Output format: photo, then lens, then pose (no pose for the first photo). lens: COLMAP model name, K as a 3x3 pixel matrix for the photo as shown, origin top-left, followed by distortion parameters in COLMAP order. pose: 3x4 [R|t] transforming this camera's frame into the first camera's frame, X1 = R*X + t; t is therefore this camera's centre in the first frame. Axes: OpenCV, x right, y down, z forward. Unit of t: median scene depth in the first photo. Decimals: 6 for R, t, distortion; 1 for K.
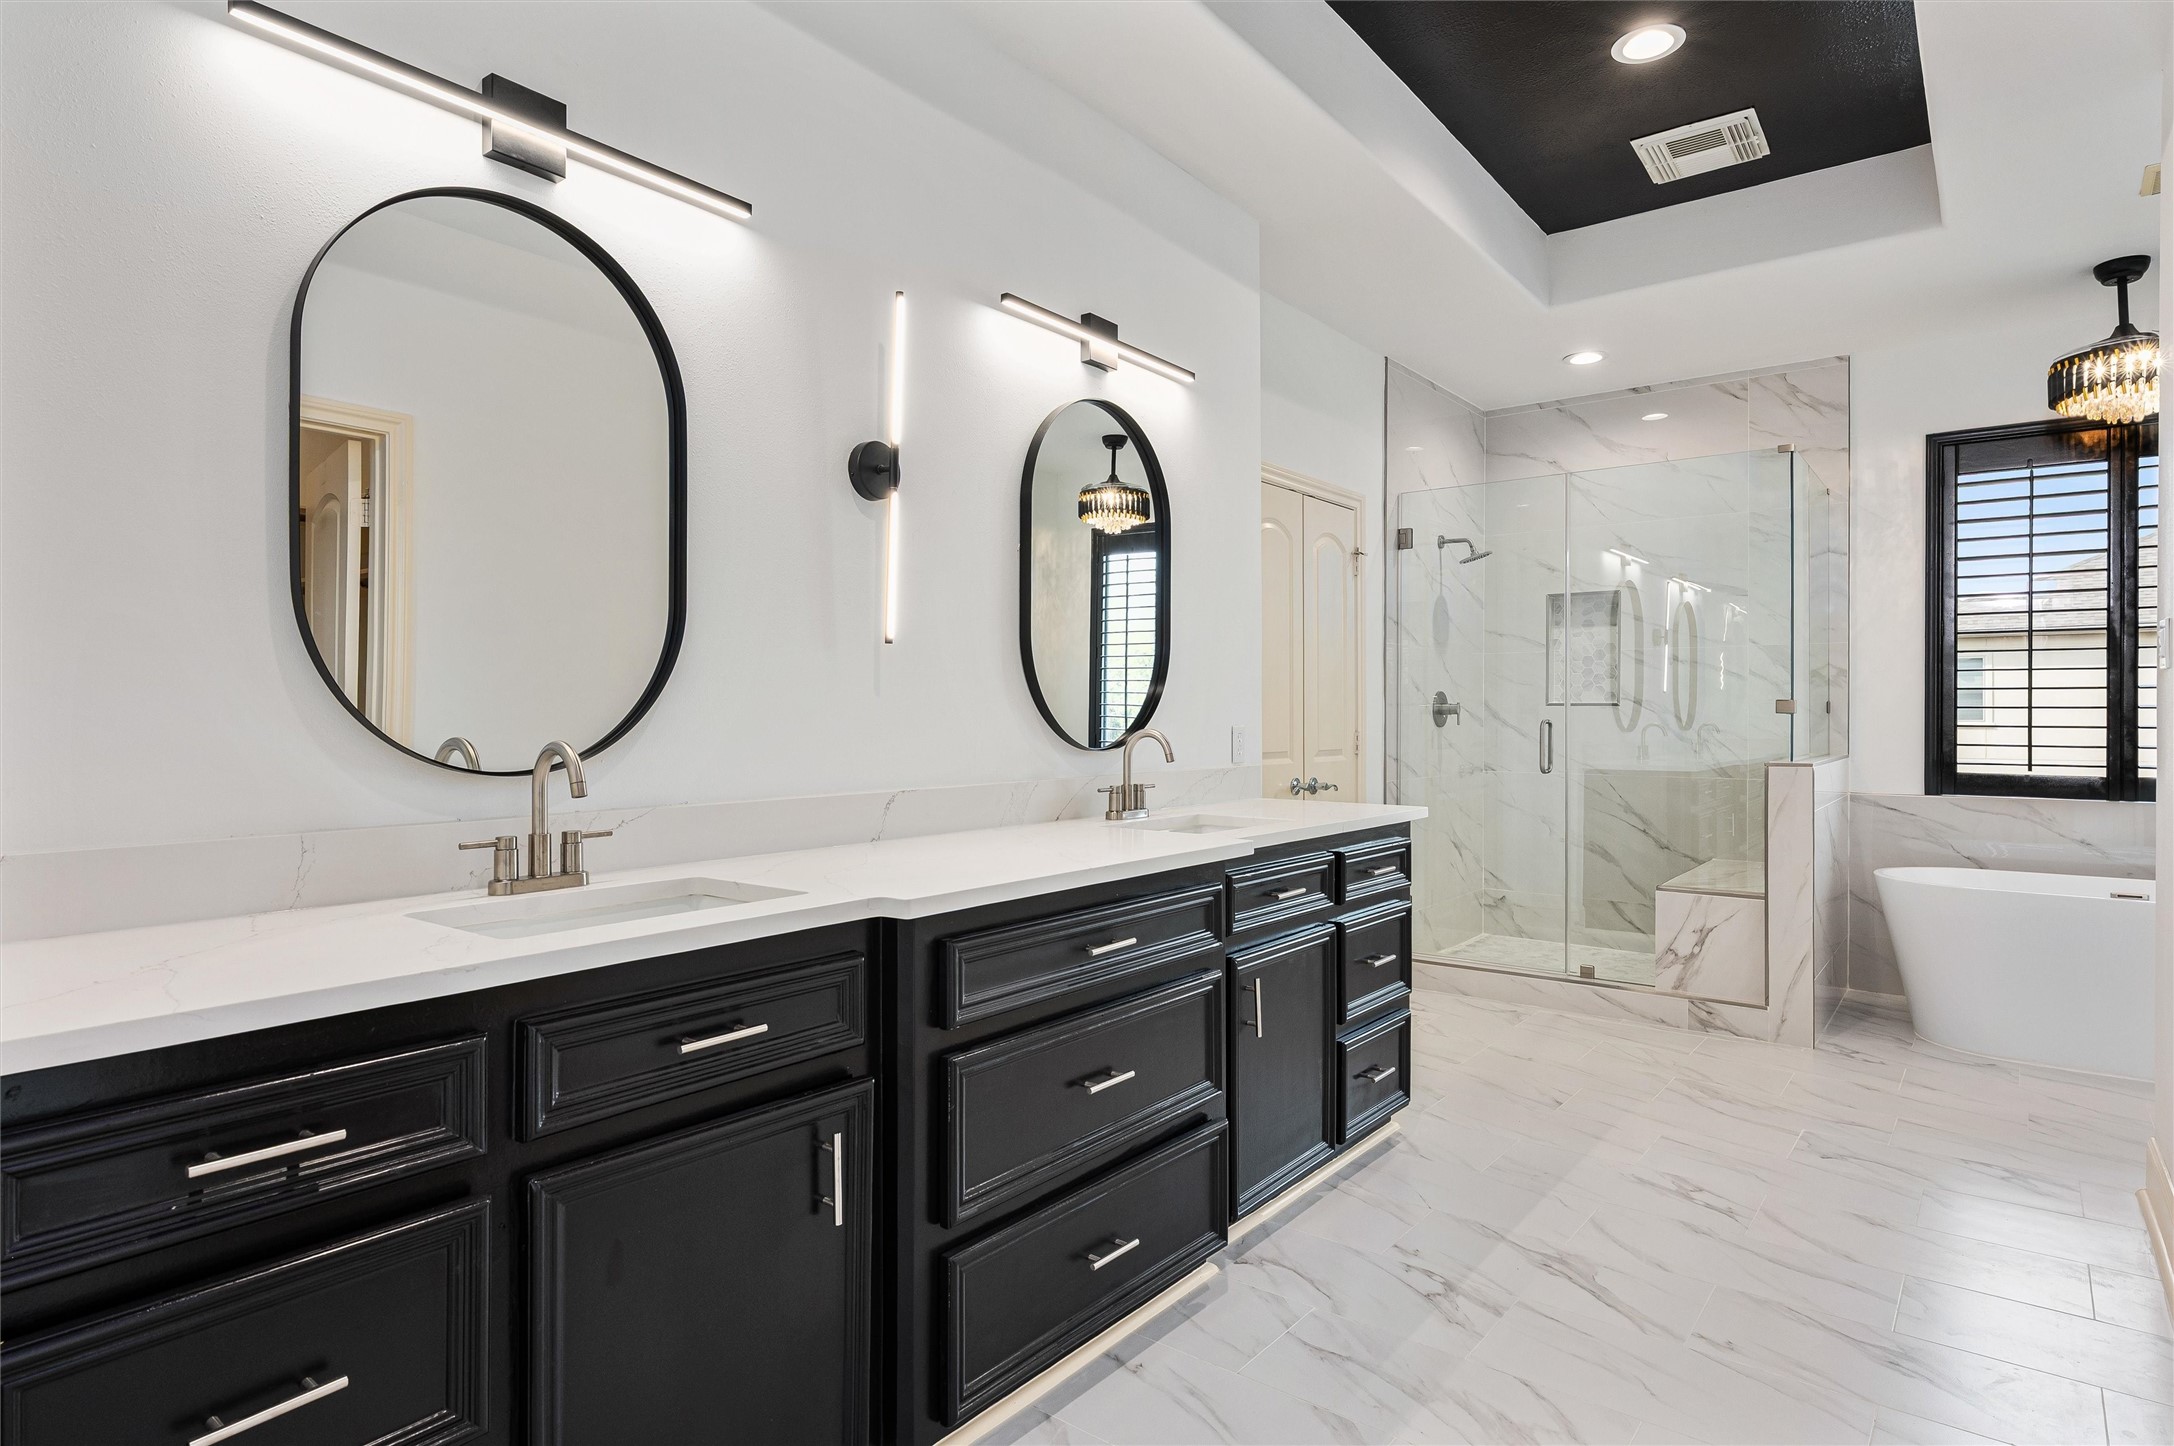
lens RADIAL K [[1194.0, 0, 1091.6], [0, 1194.0, 714.5], [0, 0, 1]] dist [0.005001, -0.001292]
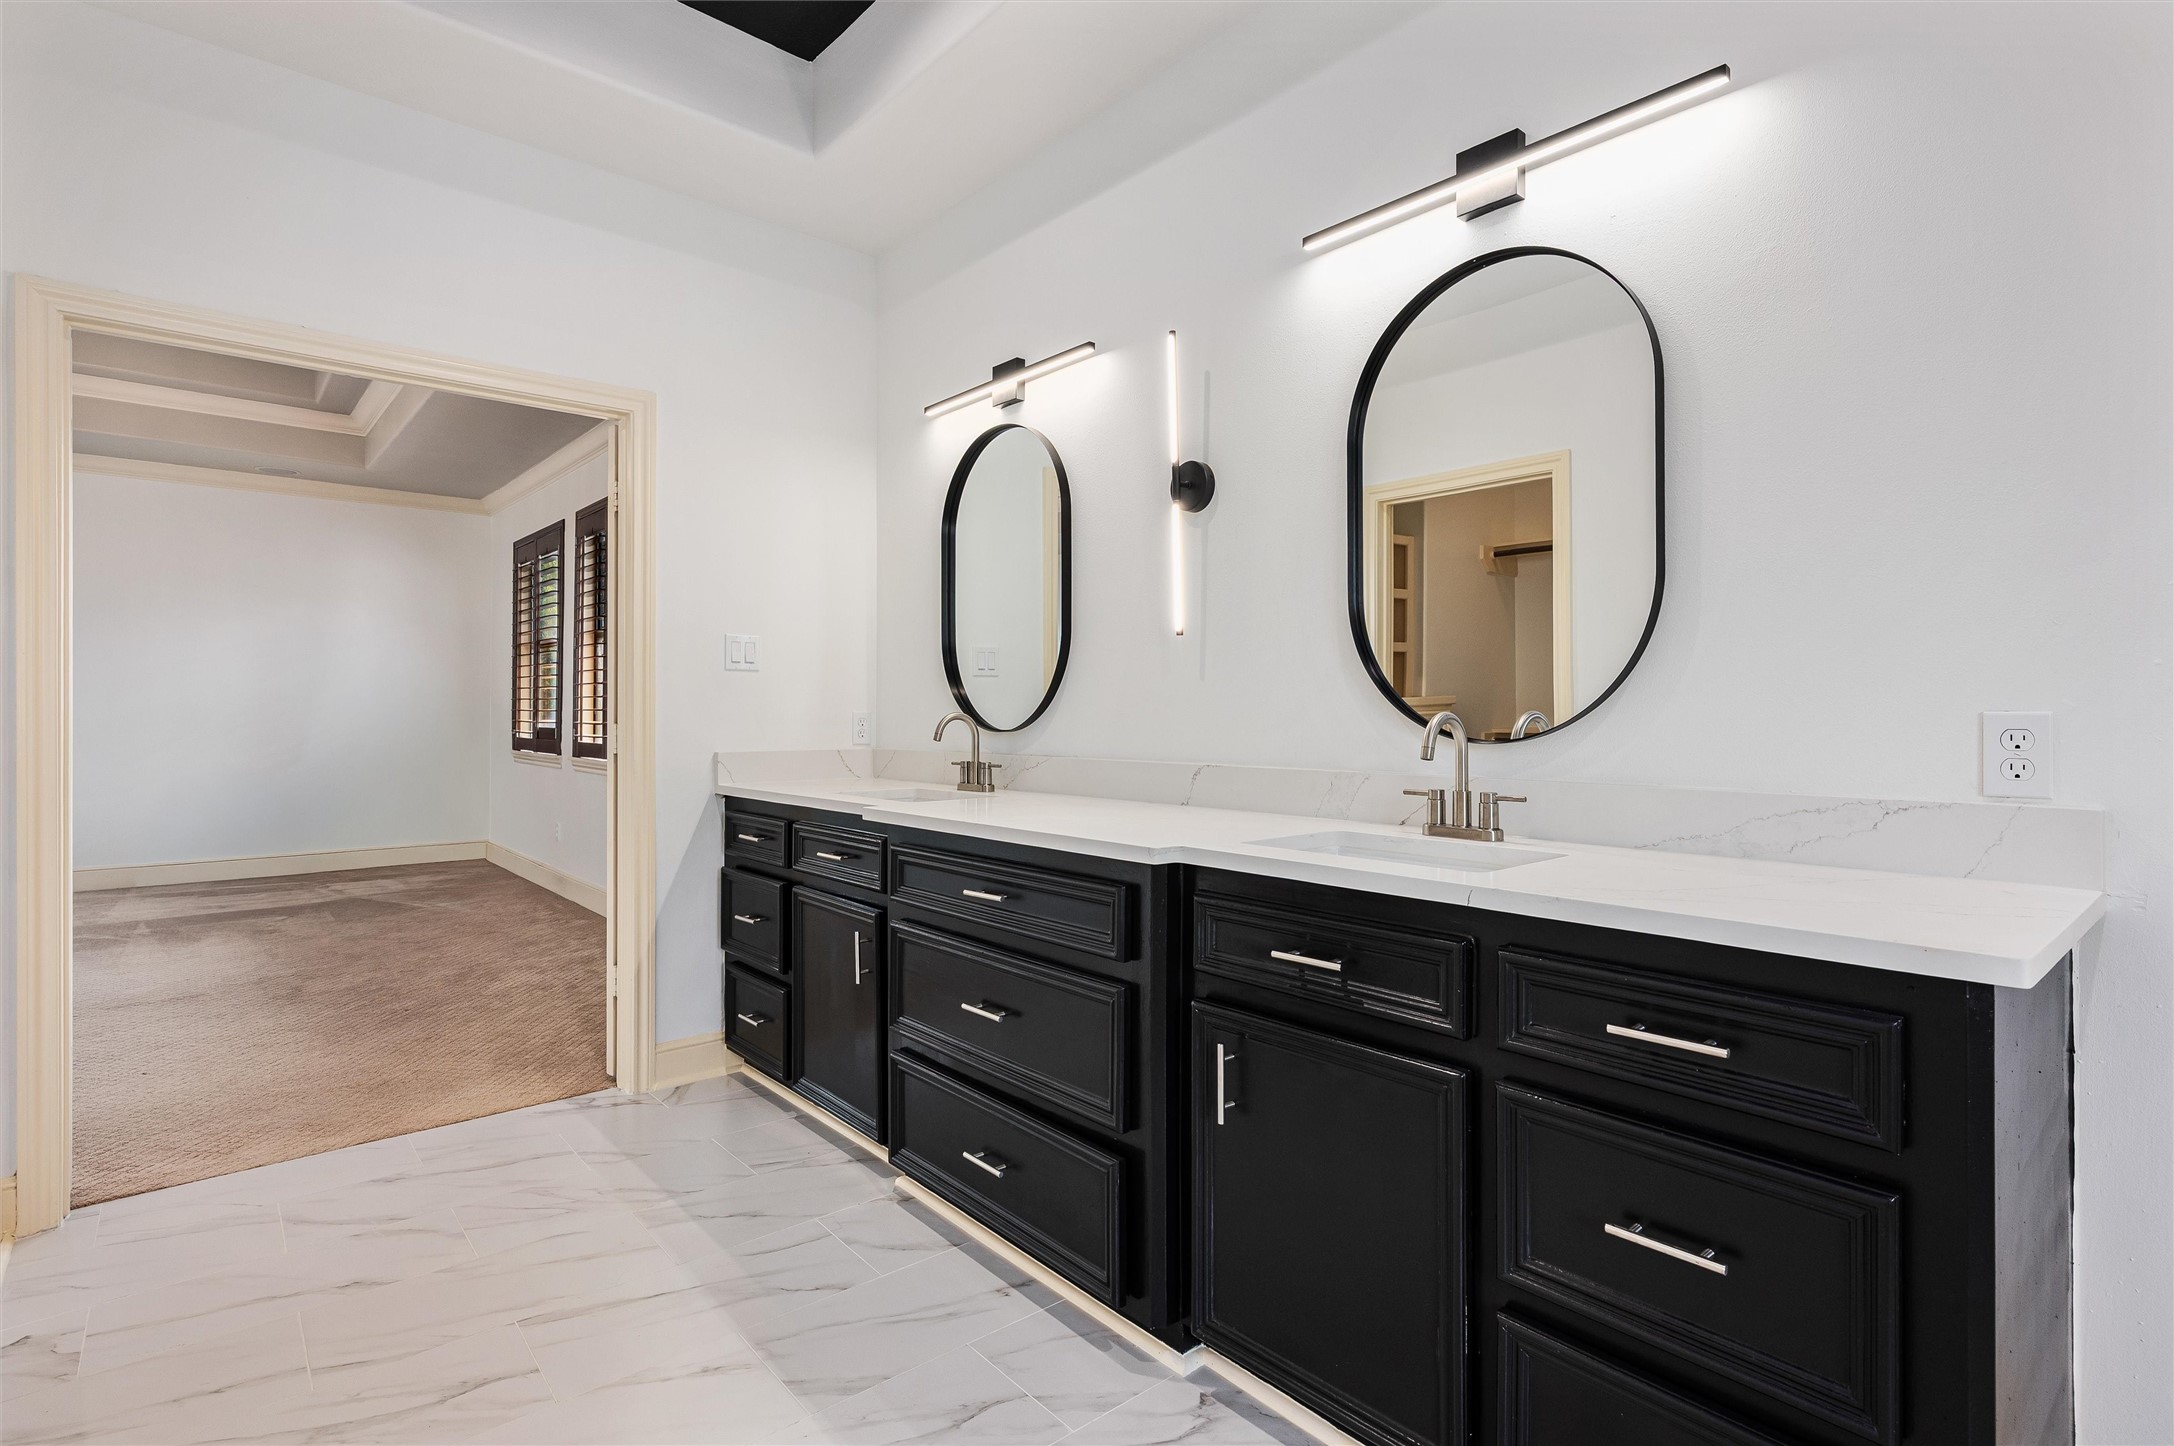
lens RADIAL K [[1049.2, 0, 1115.7], [0, 1049.2, 695.2], [0, 0, 1]] dist [-0.002353, 0.000454]
pose [[-0.186071, 0.003440, -0.982530, 0.695905], [0.015319, 0.999882, 0.000600, -0.002573], [0.982417, -0.014940, -0.186102, 0.928117]]
